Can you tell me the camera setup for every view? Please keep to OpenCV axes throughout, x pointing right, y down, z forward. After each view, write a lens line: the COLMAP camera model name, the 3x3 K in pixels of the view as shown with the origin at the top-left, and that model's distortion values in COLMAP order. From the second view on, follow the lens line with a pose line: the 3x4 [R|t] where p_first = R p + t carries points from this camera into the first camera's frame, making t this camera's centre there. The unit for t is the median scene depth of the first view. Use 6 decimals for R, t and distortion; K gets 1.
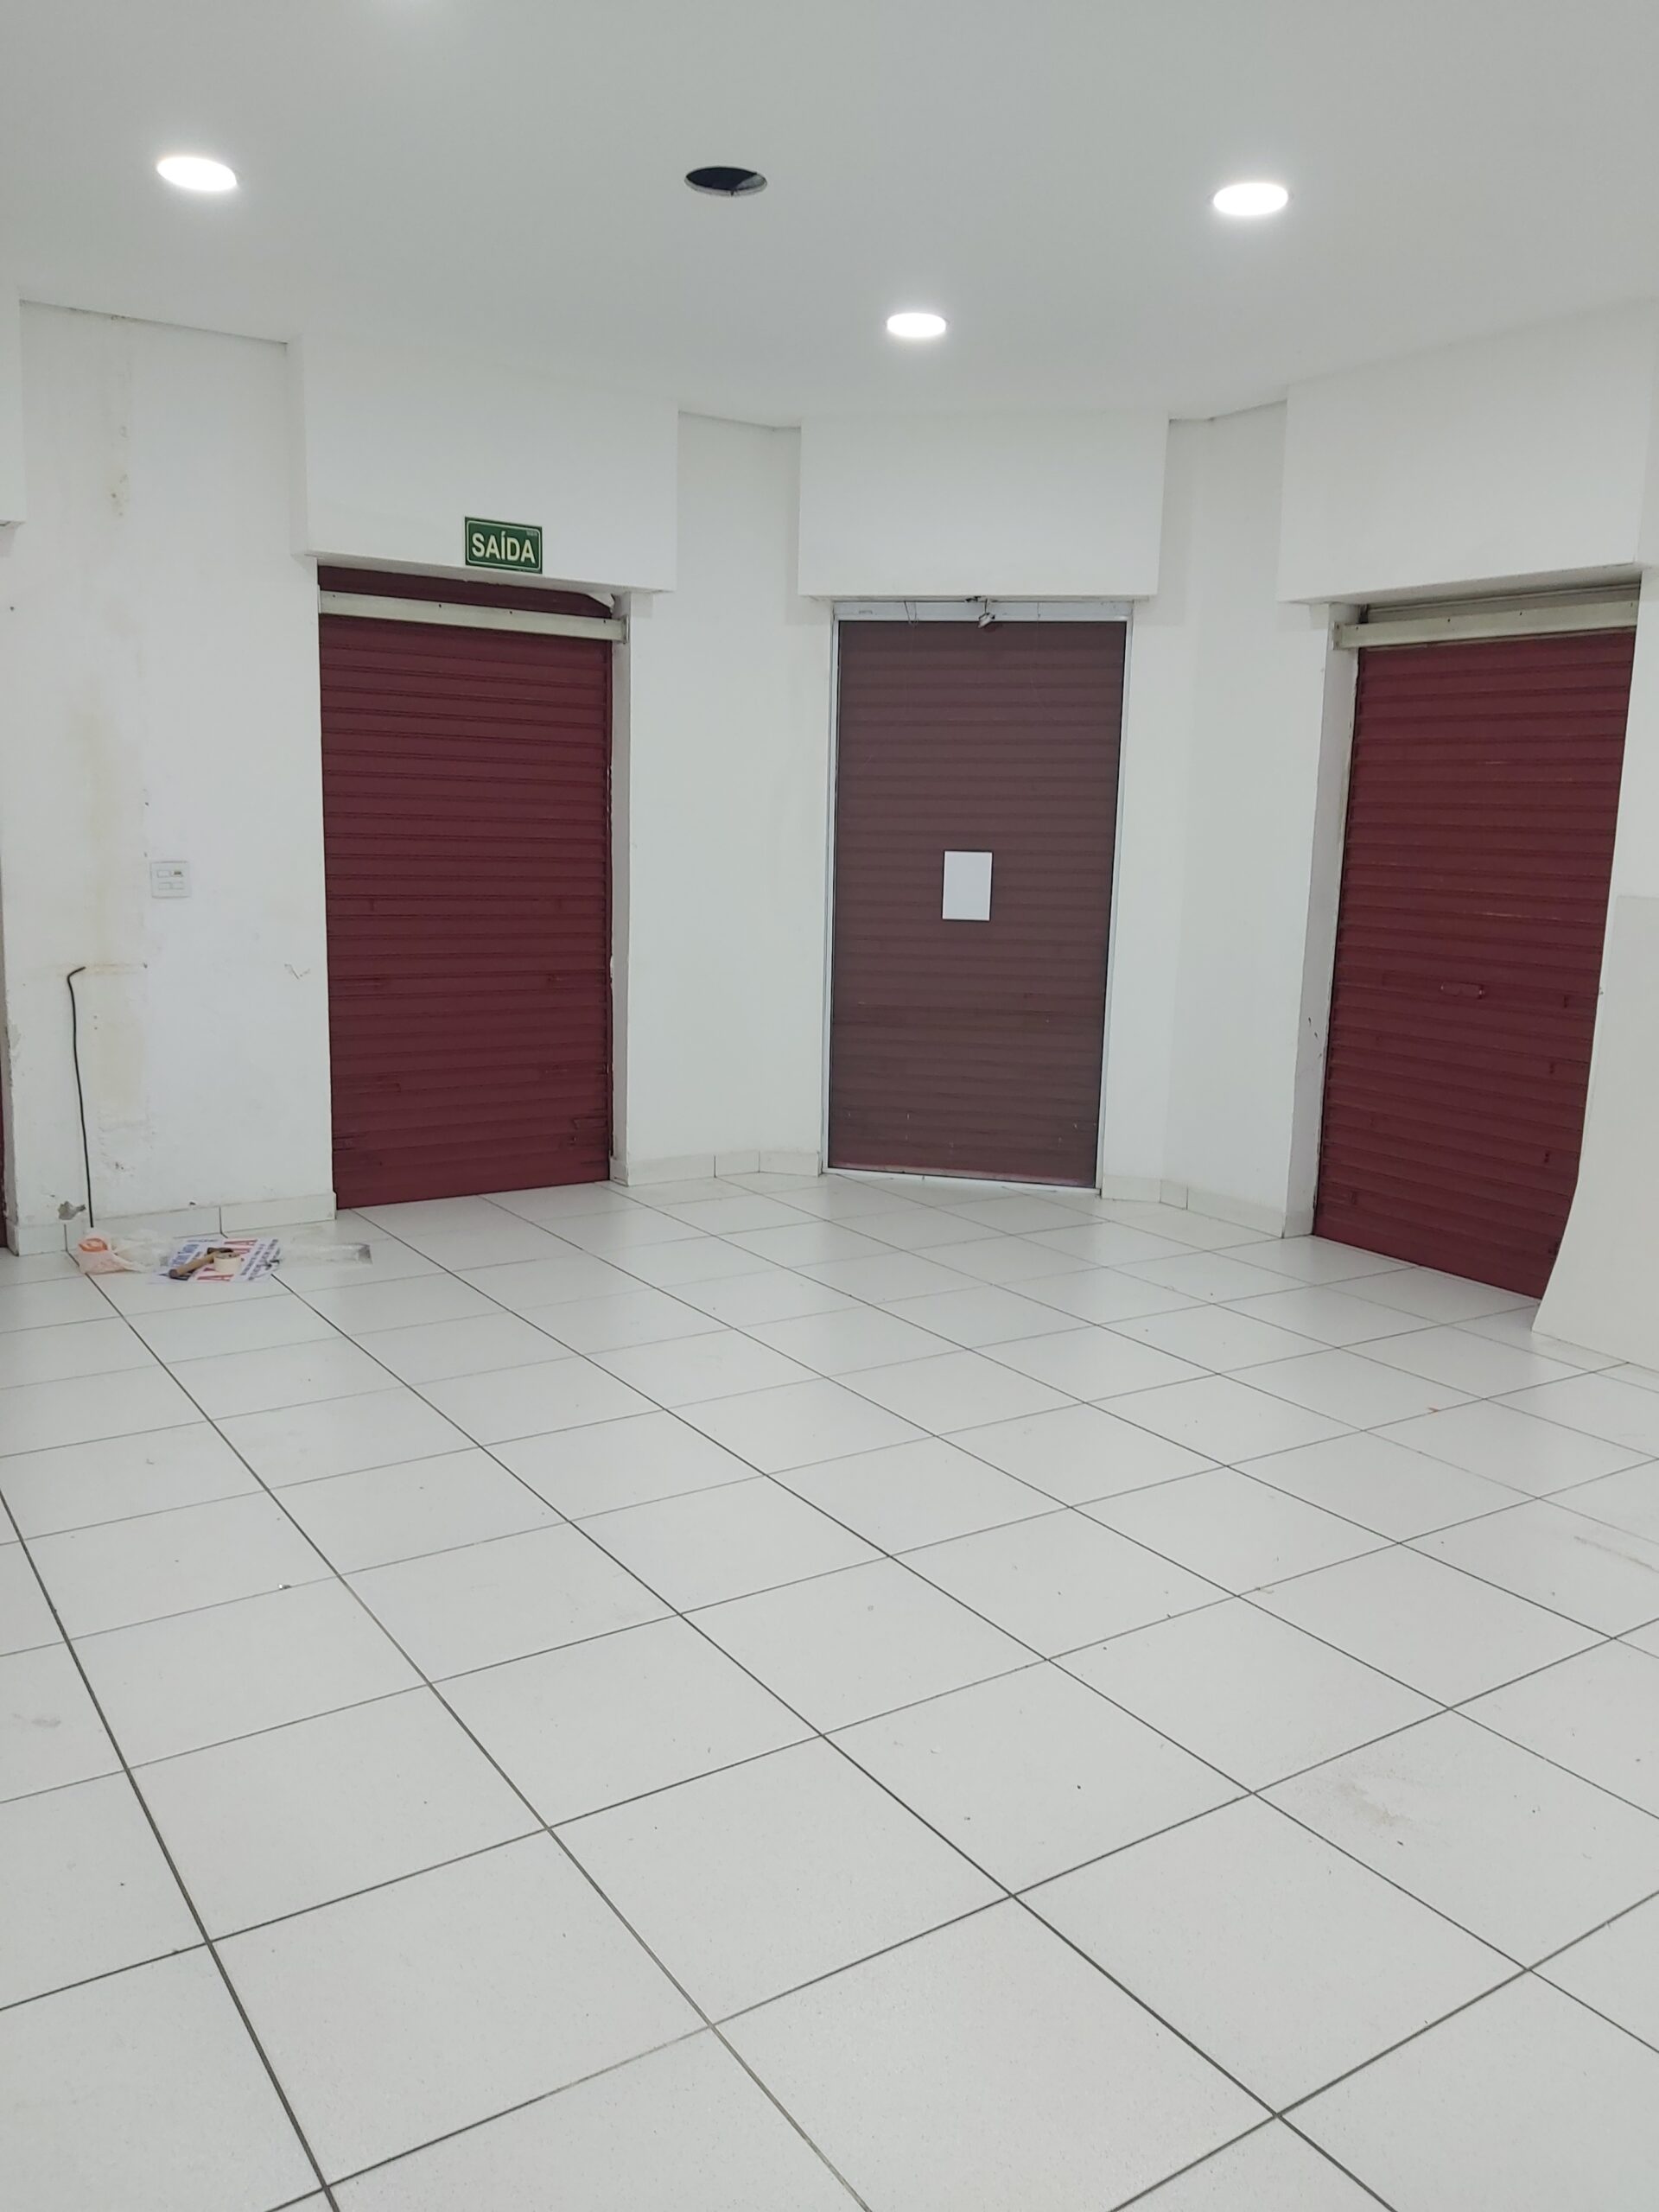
lens RADIAL K [[1682.3, 0, 836.4], [0, 1682.3, 1113.2], [0, 0, 1]] dist [0.136009, -0.259834]
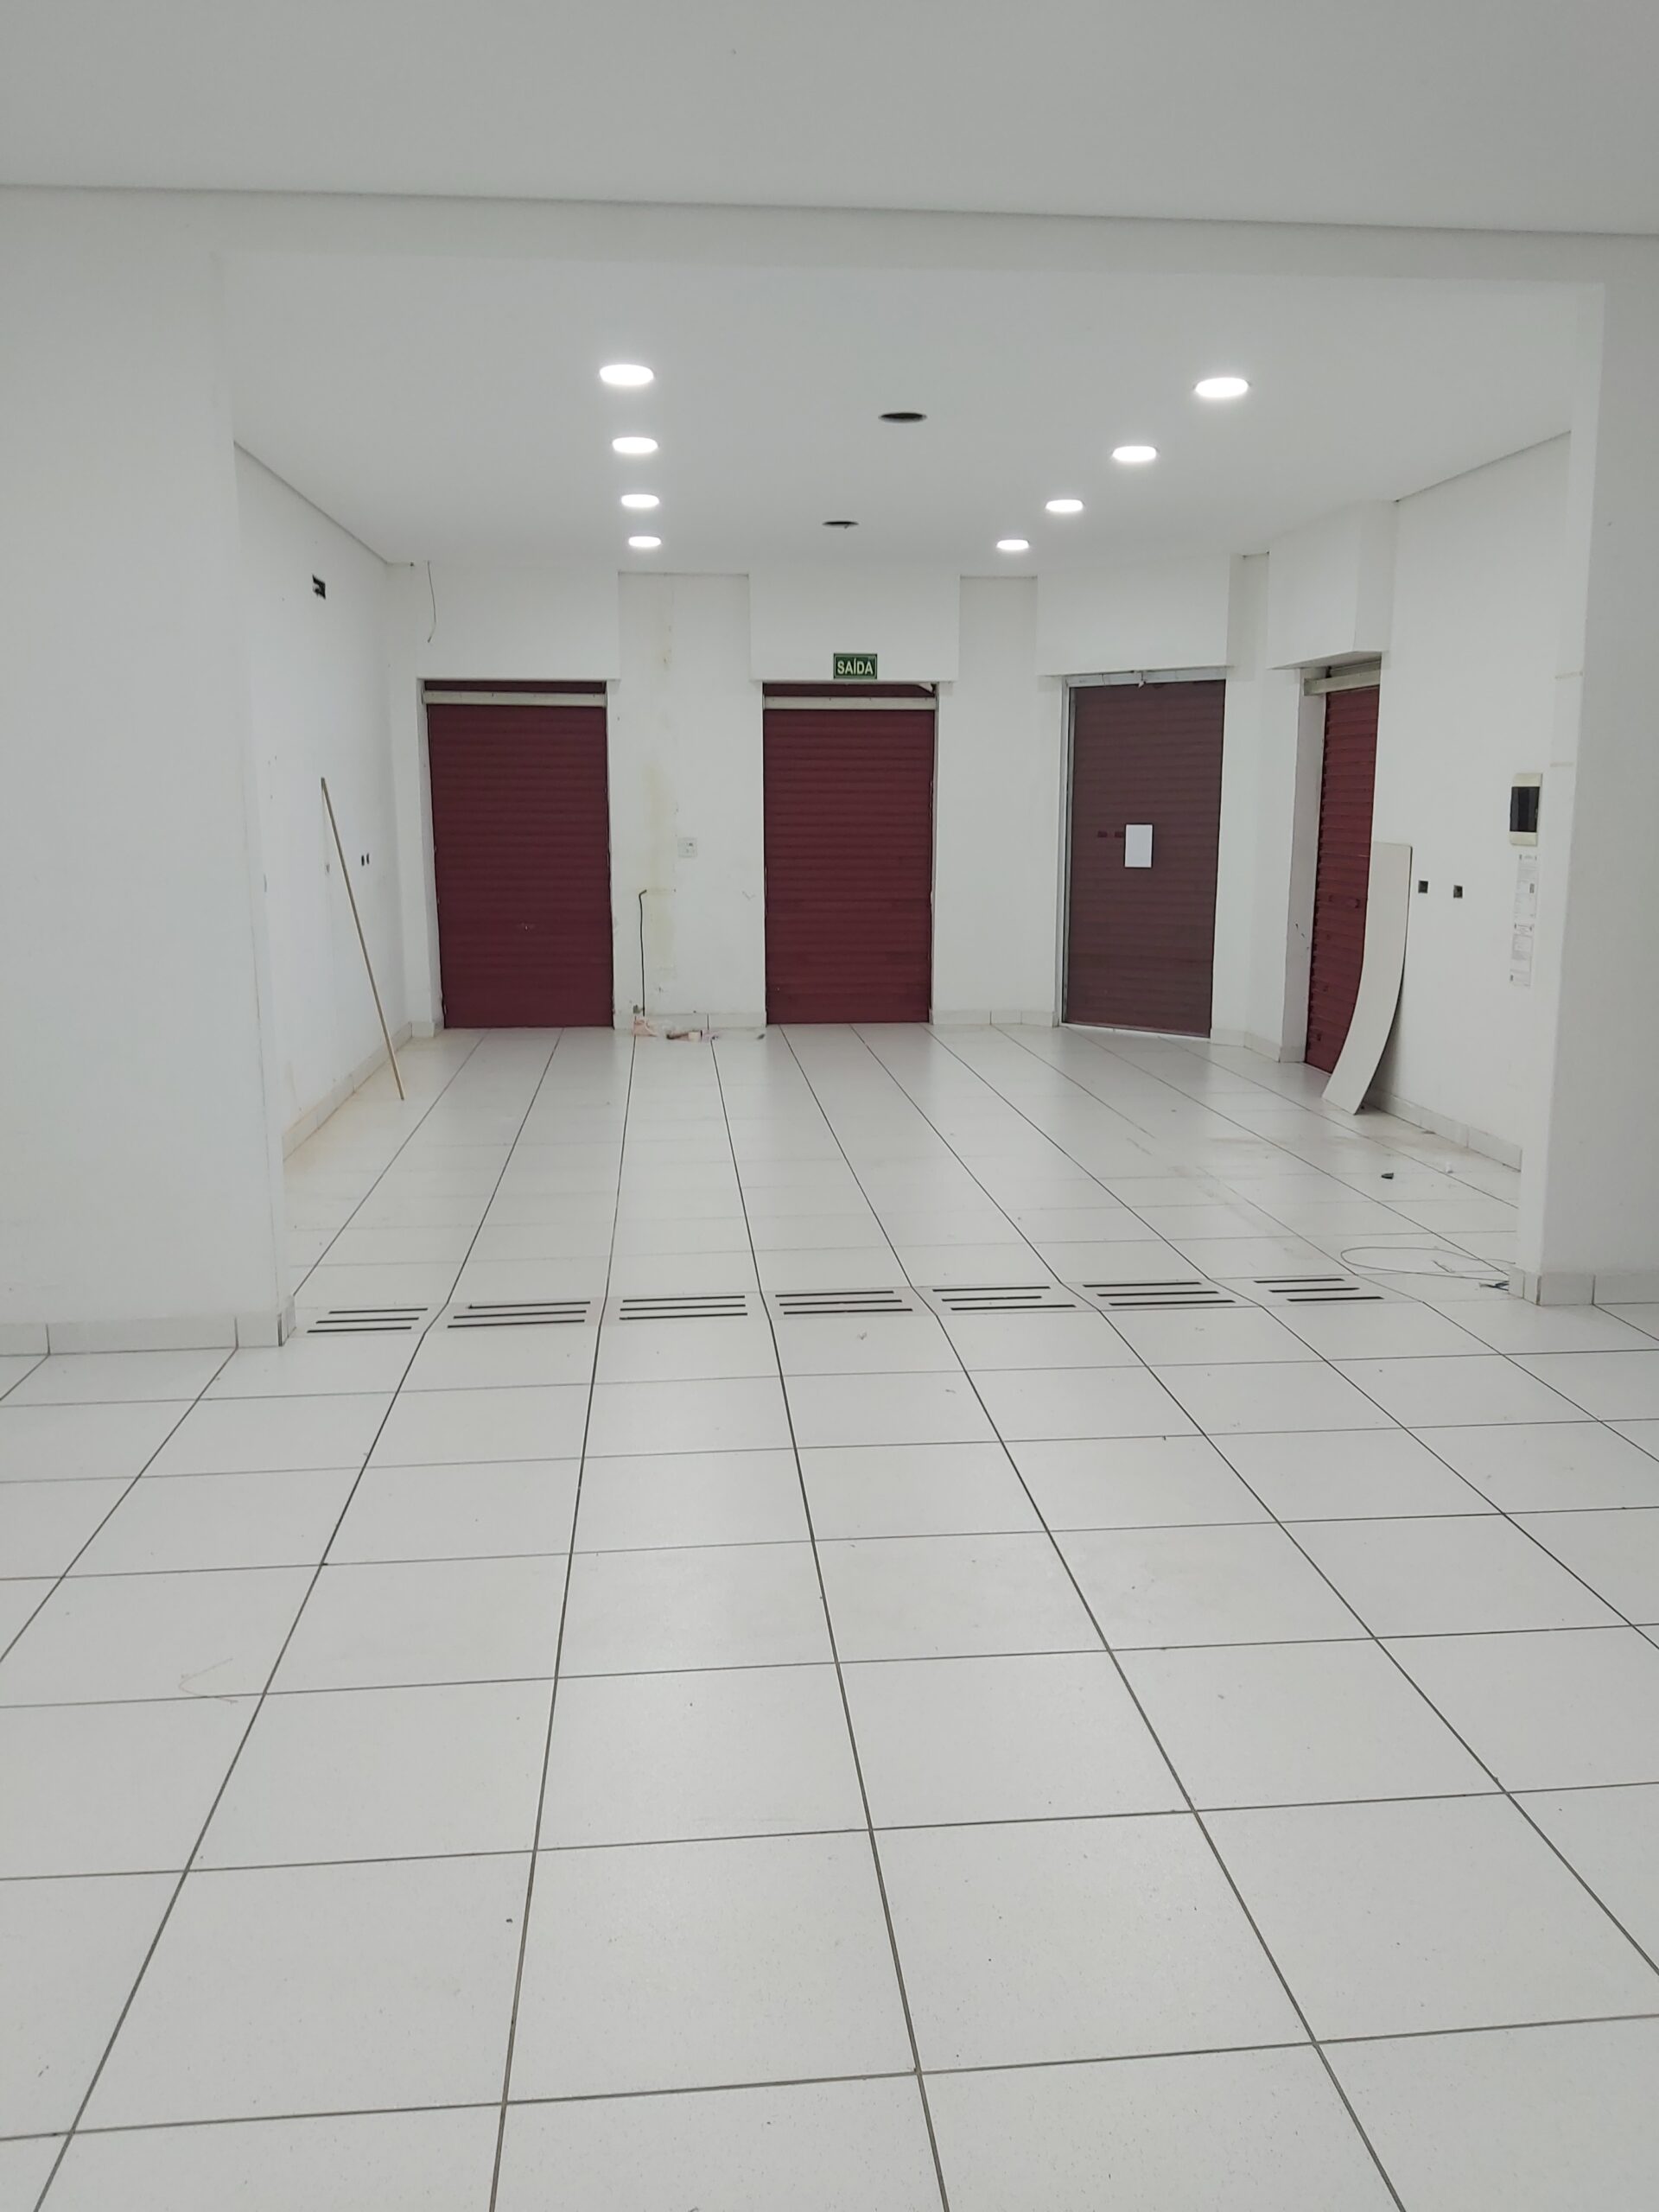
lens RADIAL K [[1682.3, 0, 836.4], [0, 1682.3, 1113.2], [0, 0, 1]] dist [0.136009, -0.259834]
pose [[0.882790, 0.060398, -0.465870, 0.645419], [-0.060296, 0.998066, 0.015138, 0.123004], [0.465883, 0.014726, 0.884724, -0.613120]]
